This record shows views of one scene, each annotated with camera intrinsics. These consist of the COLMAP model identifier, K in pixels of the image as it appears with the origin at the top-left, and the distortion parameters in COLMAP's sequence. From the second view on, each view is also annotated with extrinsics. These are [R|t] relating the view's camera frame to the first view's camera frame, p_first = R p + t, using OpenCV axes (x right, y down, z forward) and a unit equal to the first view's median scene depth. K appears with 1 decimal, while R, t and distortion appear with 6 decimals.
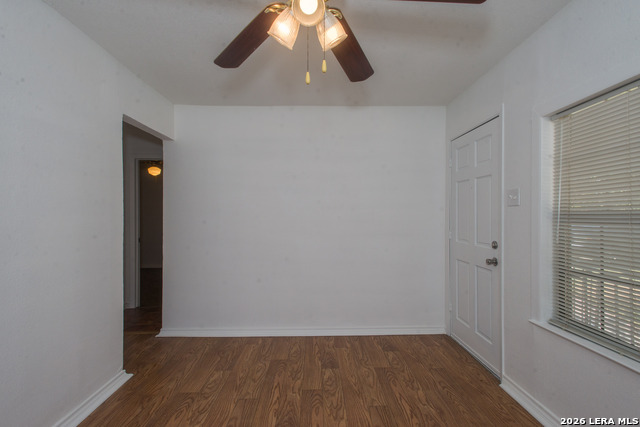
lens RADIAL K [[307.7, 0, 319.2], [0, 307.7, 212.2], [0, 0, 1]] dist [0.010336, -0.002411]
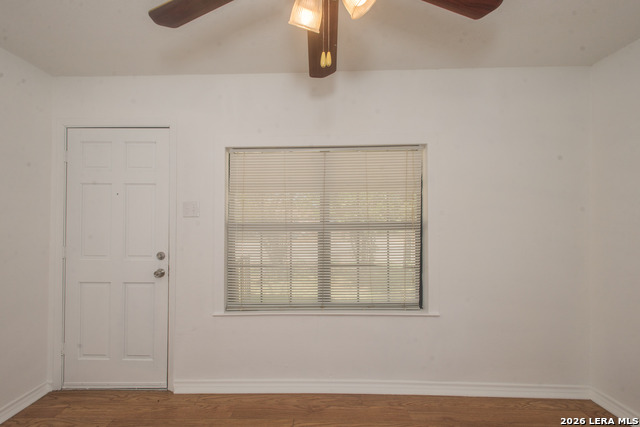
lens RADIAL K [[307.7, 0, 321.5], [0, 307.7, 214.1], [0, 0, 1]] dist [0.010336, -0.002411]
pose [[0.033542, 0.013755, 0.999343, -0.408015], [-0.004277, 0.999898, -0.013619, -0.016325], [-0.999428, -0.003818, 0.033597, 0.466937]]
